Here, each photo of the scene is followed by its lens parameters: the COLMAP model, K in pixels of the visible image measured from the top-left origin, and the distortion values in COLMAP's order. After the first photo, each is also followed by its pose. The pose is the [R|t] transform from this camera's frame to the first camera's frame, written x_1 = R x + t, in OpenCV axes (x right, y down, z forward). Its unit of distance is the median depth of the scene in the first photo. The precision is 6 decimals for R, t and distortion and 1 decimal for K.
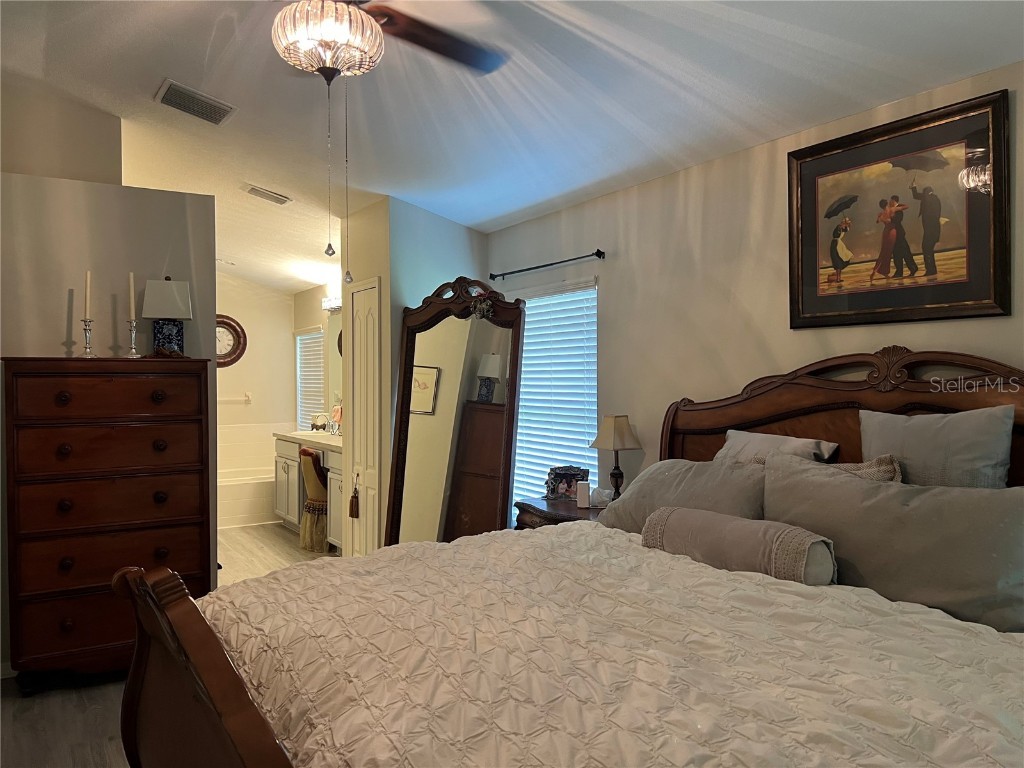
lens RADIAL K [[760.1, 0, 512.0], [0, 760.1, 384.0], [0, 0, 1]] dist [0.000661, 0.001921]
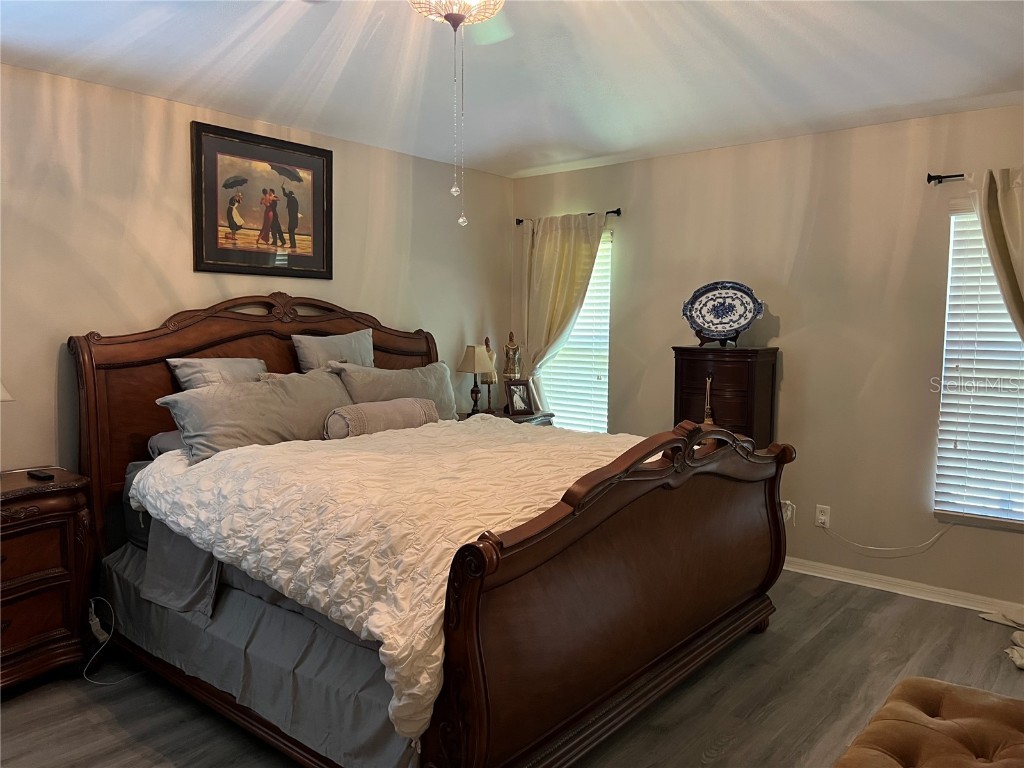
lens RADIAL K [[760.1, 0, 512.0], [0, 760.1, 384.0], [0, 0, 1]] dist [0.000661, 0.001921]
pose [[-0.318870, -0.076595, 0.944699, -1.009957], [0.003534, 0.996626, 0.081998, 0.008901], [-0.947792, 0.029485, -0.317523, 0.985995]]
